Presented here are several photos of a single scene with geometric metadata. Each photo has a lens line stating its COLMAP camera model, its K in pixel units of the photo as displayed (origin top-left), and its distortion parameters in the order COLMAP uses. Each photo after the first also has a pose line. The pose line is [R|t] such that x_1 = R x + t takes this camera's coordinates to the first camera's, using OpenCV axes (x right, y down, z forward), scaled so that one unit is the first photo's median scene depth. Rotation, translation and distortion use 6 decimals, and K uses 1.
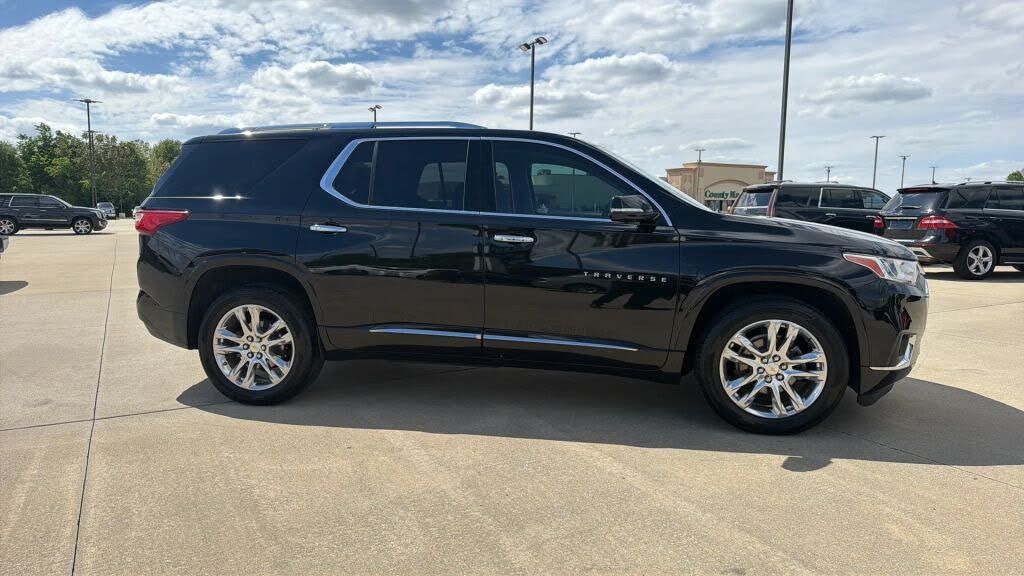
lens RADIAL K [[709.9, 0, 488.8], [0, 709.9, 292.7], [0, 0, 1]] dist [0.038574, -0.056776]
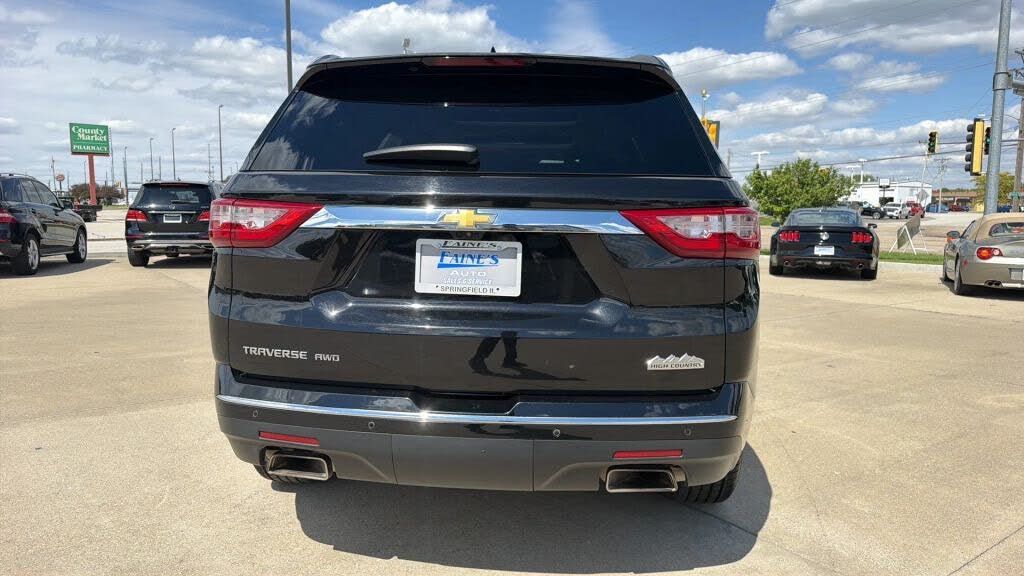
lens RADIAL K [[694.2, 0, 509.3], [0, 694.2, 281.0], [0, 0, 1]] dist [0.034368, -0.042600]
pose [[-0.142171, -0.101373, 0.984638, -0.949195], [0.102472, 0.987890, 0.116503, -0.141860], [-0.984524, 0.117461, -0.130061, 1.264888]]
